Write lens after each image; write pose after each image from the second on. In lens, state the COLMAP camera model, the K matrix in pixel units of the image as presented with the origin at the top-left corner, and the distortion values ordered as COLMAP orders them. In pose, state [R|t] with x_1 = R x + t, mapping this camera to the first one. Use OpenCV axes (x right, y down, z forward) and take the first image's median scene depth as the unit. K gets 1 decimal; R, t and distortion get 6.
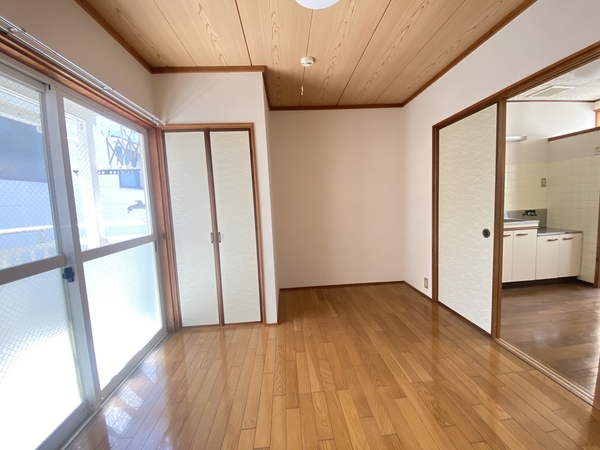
lens RADIAL K [[245.8, 0, 300.4], [0, 245.8, 223.0], [0, 0, 1]] dist [0.021769, -0.021186]
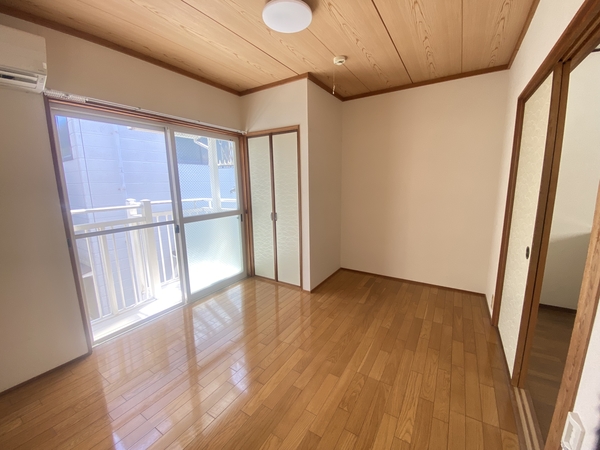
lens RADIAL K [[245.8, 0, 300.4], [0, 245.8, 223.0], [0, 0, 1]] dist [0.021769, -0.021186]
pose [[0.805111, 0.129319, -0.578855, 0.564070], [-0.068932, 0.989730, 0.125235, -0.084341], [0.589105, -0.060926, 0.805757, 0.013530]]
